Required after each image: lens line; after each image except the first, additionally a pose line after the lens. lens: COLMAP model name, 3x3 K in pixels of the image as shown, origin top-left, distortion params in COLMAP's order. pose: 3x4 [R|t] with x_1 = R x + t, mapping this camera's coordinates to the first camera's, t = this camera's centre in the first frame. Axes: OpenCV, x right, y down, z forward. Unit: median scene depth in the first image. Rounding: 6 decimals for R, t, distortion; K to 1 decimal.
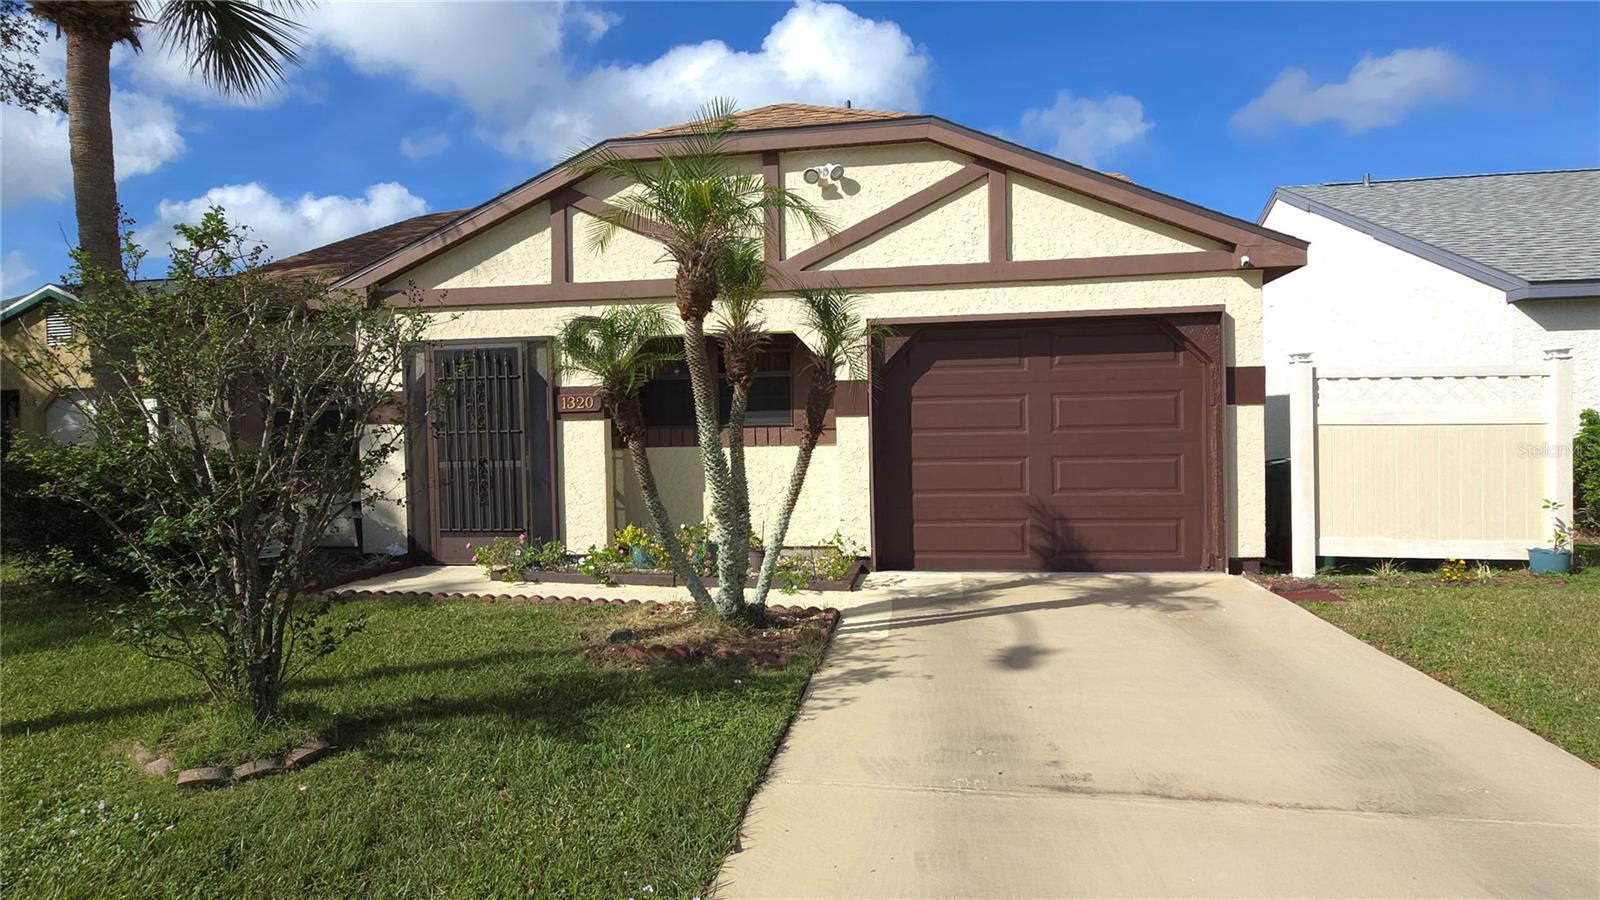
lens RADIAL K [[867.1, 0, 800.0], [0, 867.1, 450.0], [0, 0, 1]] dist [0.002149, 0.001535]
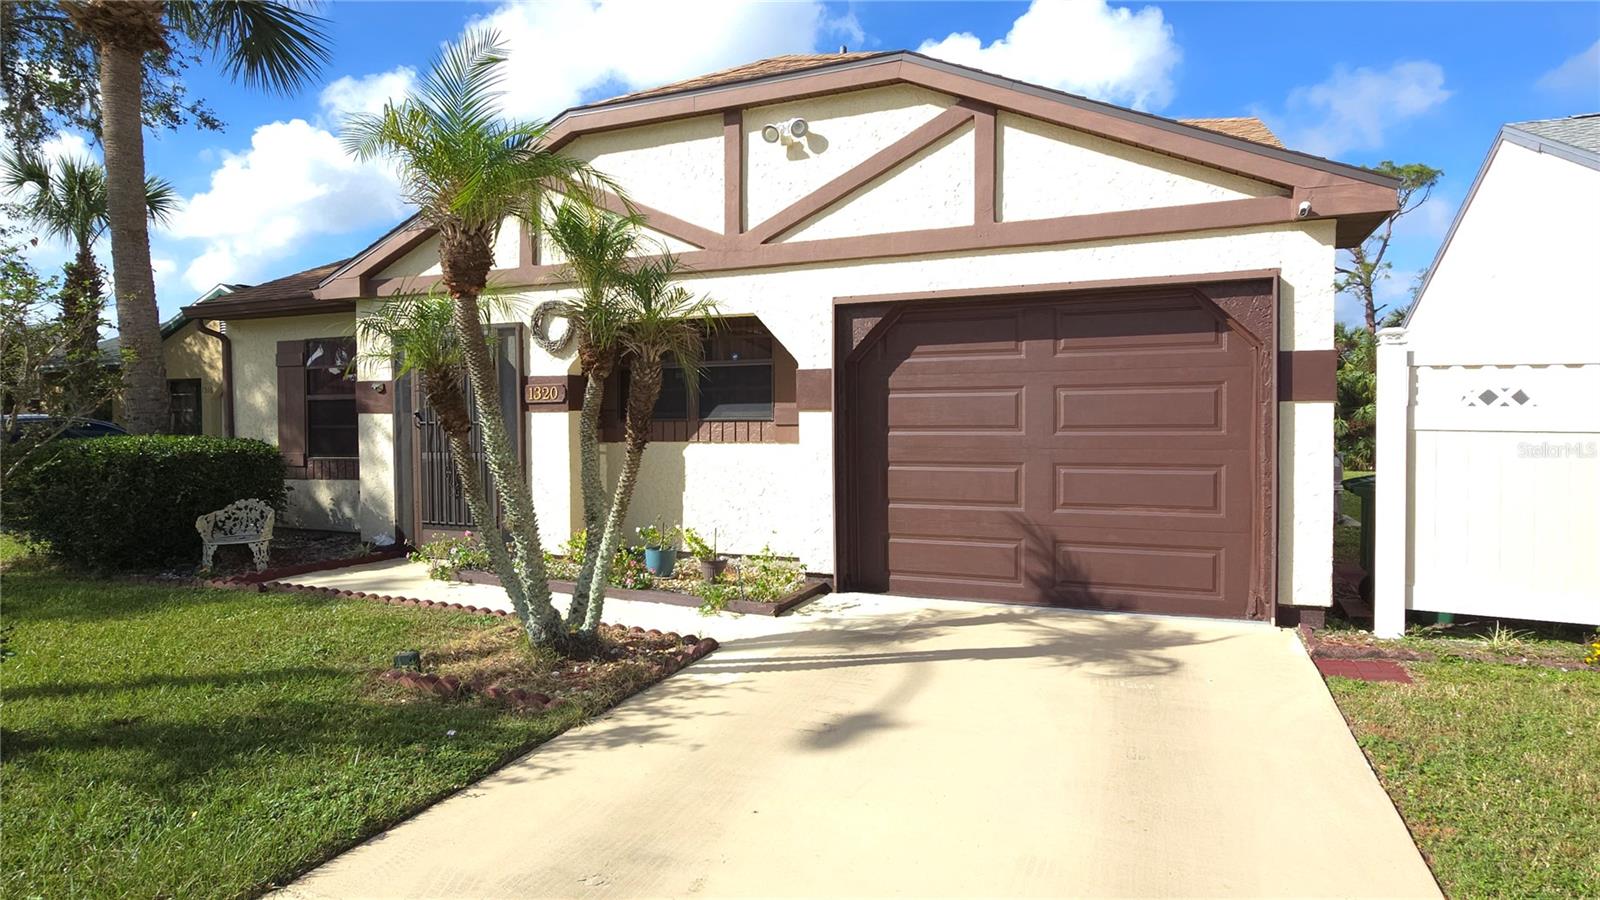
lens RADIAL K [[867.1, 0, 800.0], [0, 867.1, 450.0], [0, 0, 1]] dist [0.002149, 0.001535]
pose [[0.971064, 0.021891, -0.237814, 0.258904], [-0.019342, 0.999728, 0.013044, -0.011394], [0.238035, -0.008067, 0.971223, 0.163355]]
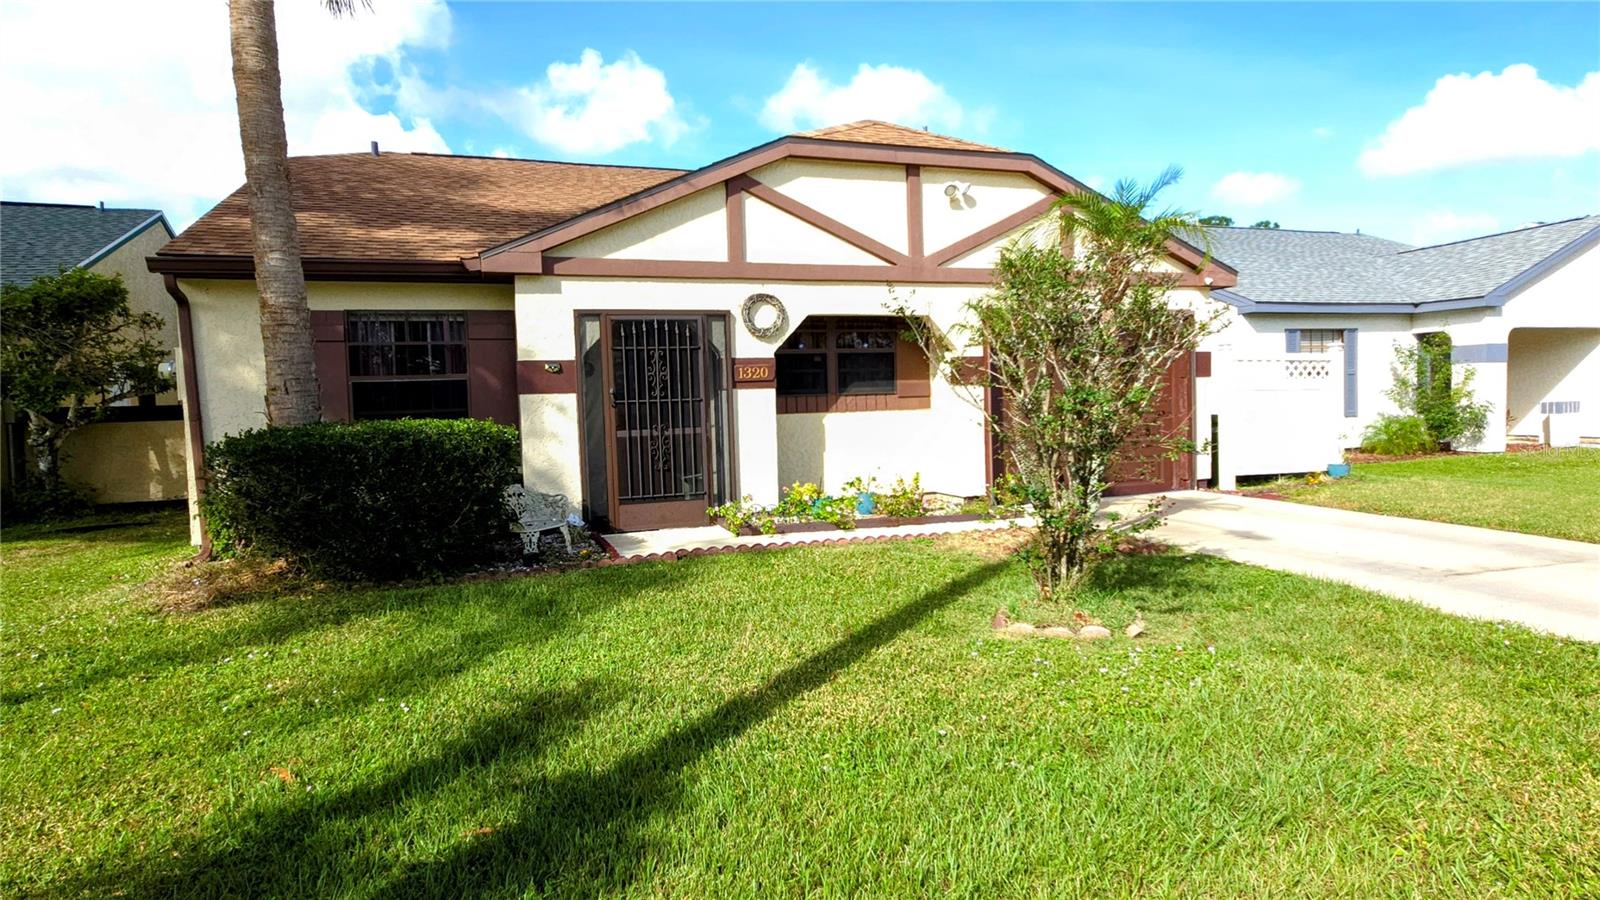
lens RADIAL K [[867.1, 0, 800.0], [0, 867.1, 450.0], [0, 0, 1]] dist [0.002149, 0.001535]
pose [[0.877888, -0.034332, 0.477634, -0.786503], [0.024085, 0.999330, 0.027565, 0.014847], [-0.478260, -0.012695, 0.878127, 0.015399]]
